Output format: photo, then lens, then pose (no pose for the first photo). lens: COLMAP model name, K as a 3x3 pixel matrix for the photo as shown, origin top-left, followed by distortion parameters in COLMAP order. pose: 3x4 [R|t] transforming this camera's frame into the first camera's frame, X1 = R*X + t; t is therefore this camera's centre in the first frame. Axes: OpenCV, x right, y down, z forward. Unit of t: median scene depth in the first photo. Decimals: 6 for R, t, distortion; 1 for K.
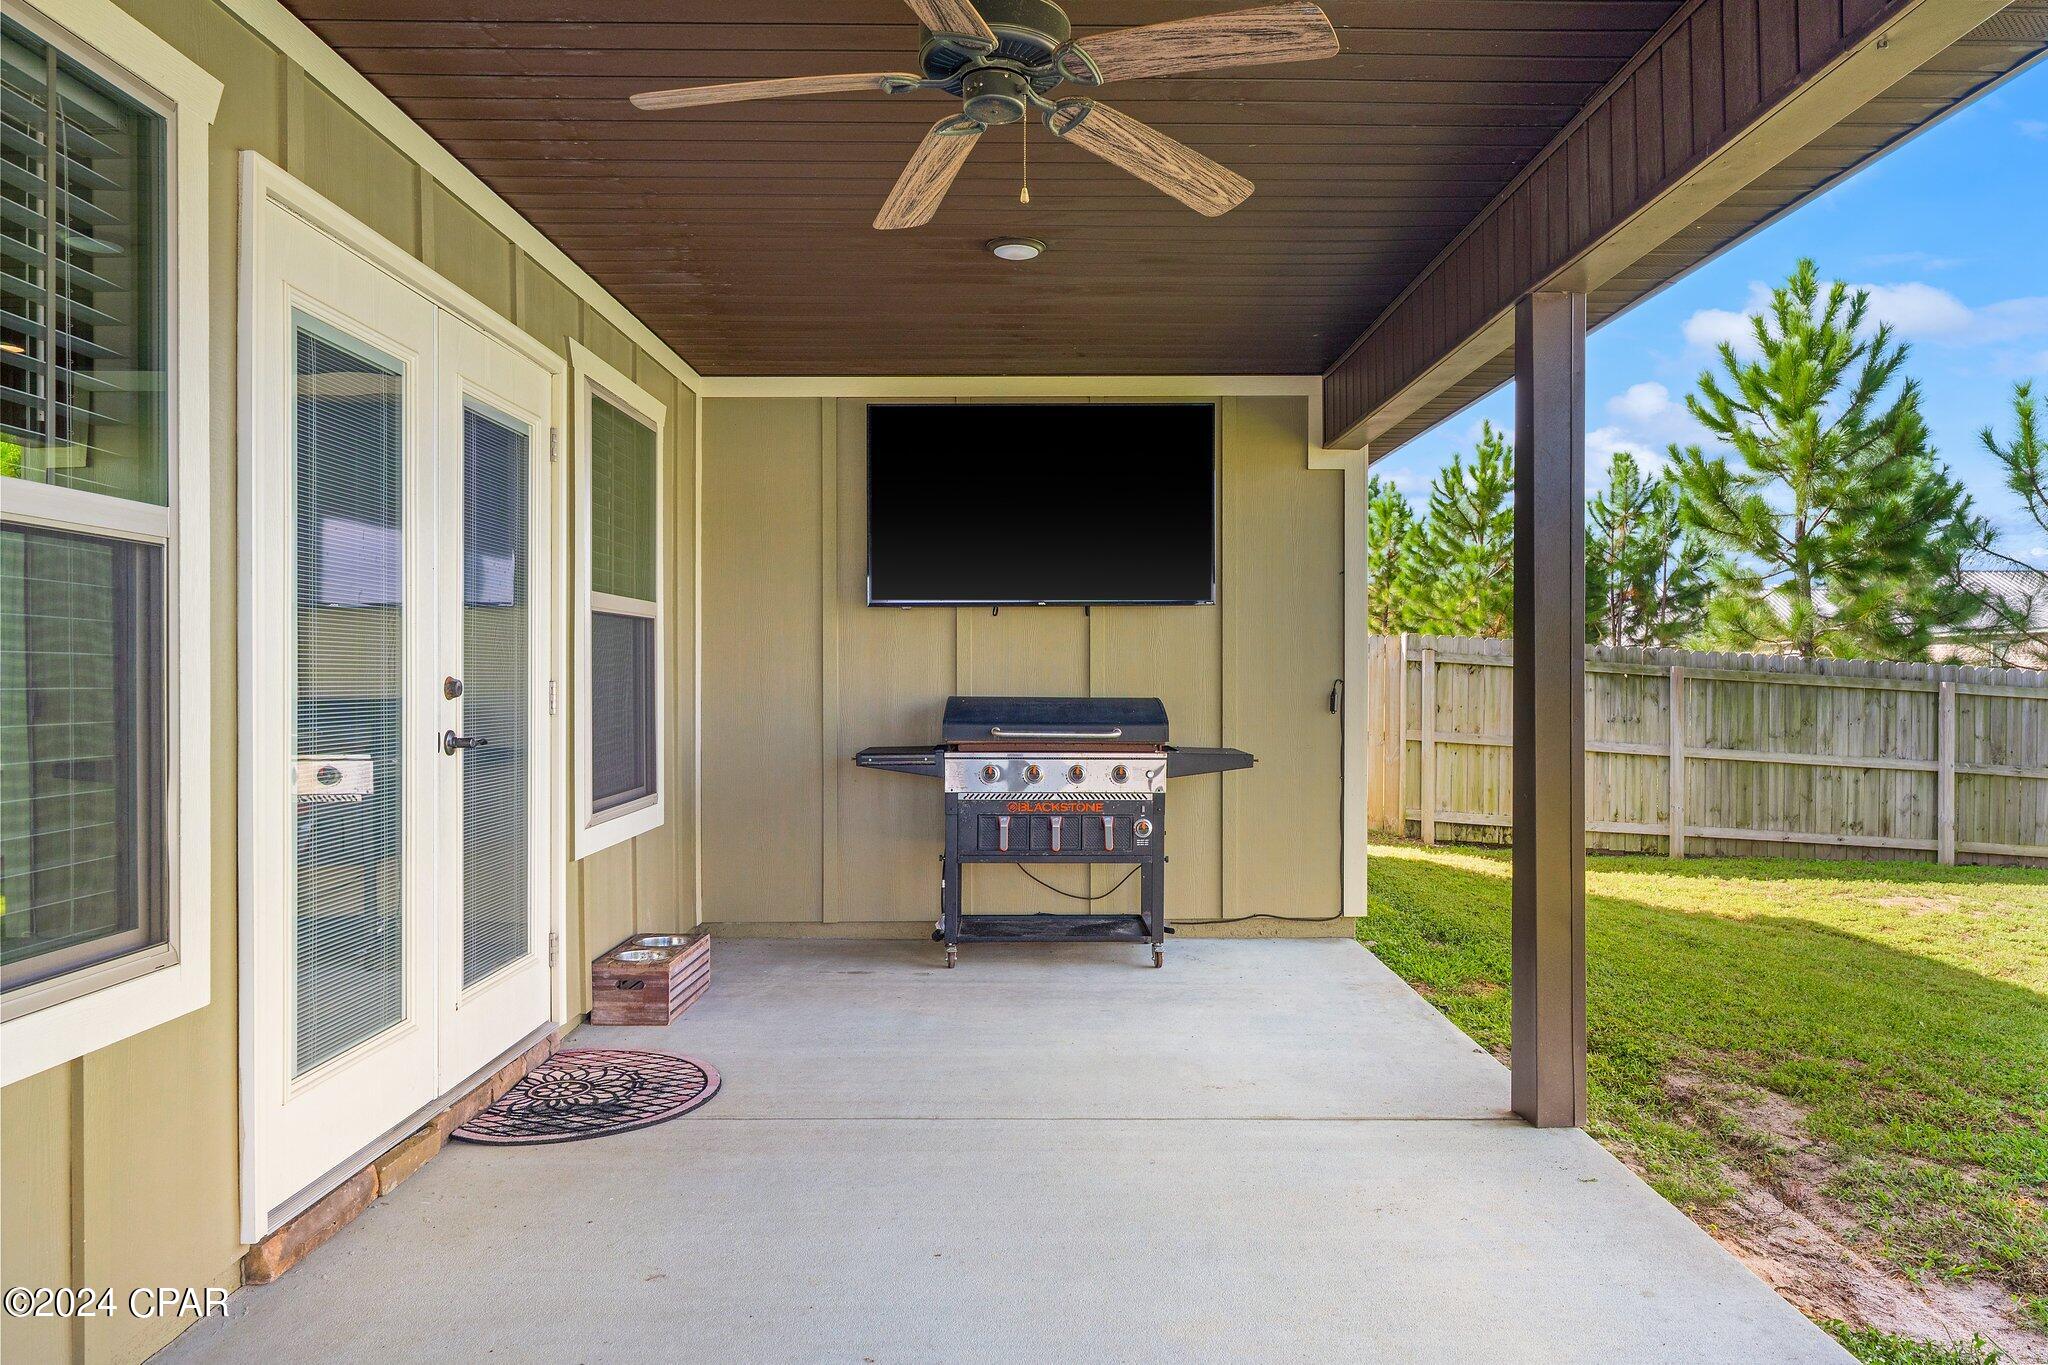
lens RADIAL K [[1430.0, 0, 1024.0], [0, 1430.0, 682.5], [0, 0, 1]] dist [0.217768, -0.000569]
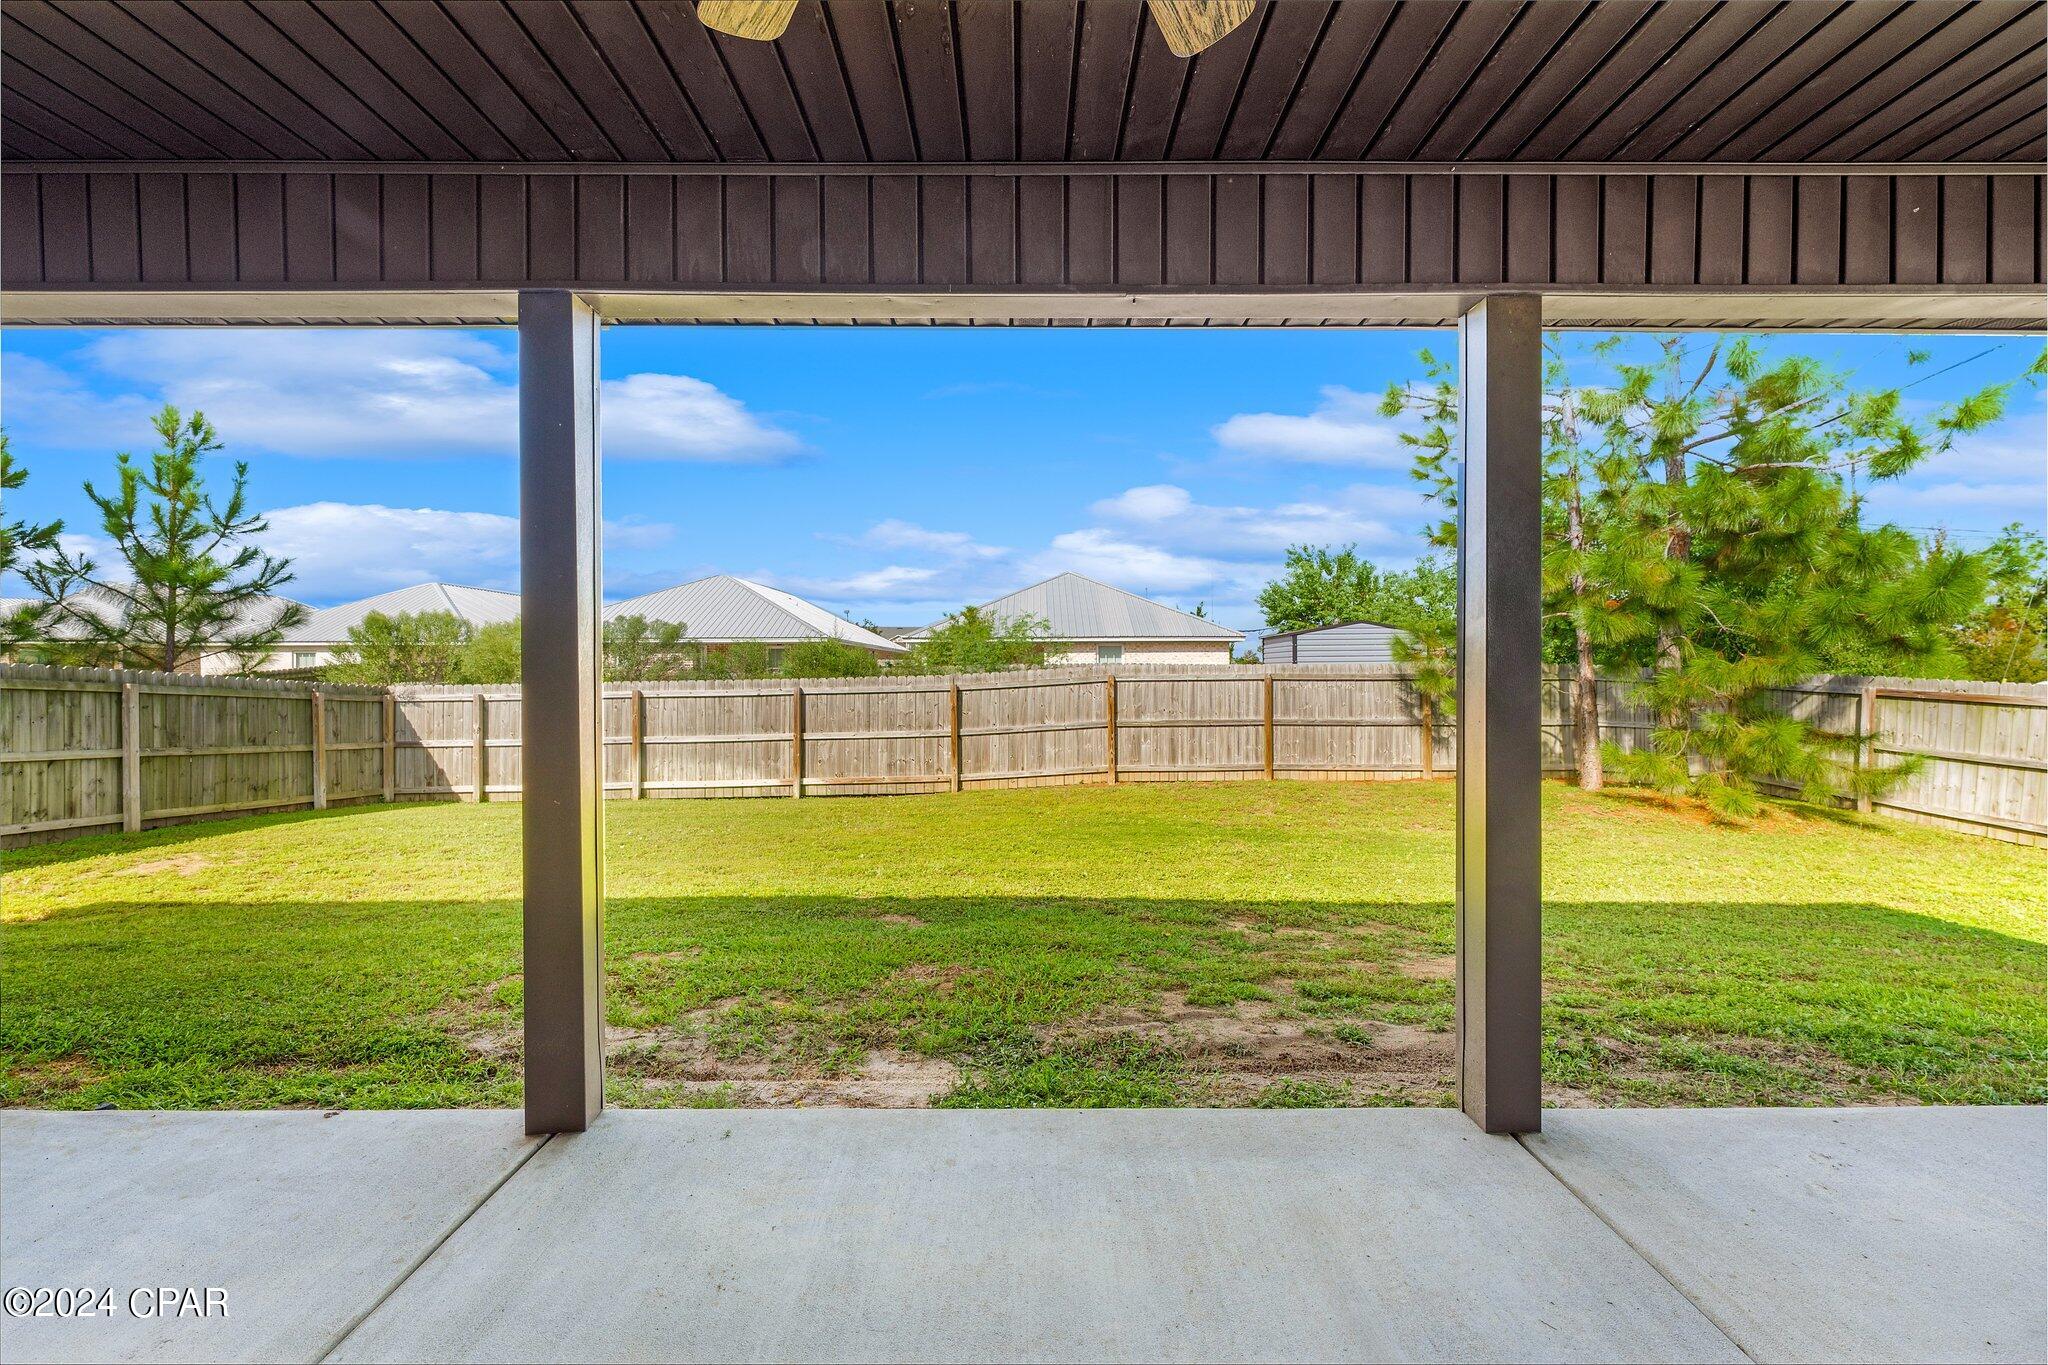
lens RADIAL K [[873.4, 0, 1024.0], [0, 873.4, 682.5], [0, 0, 1]] dist [-0.000825, -0.000326]
pose [[-0.007865, -0.009652, 0.999922, -0.100424], [0.006888, 0.999929, 0.009706, -0.003059], [-0.999945, 0.006963, -0.007798, 0.292466]]
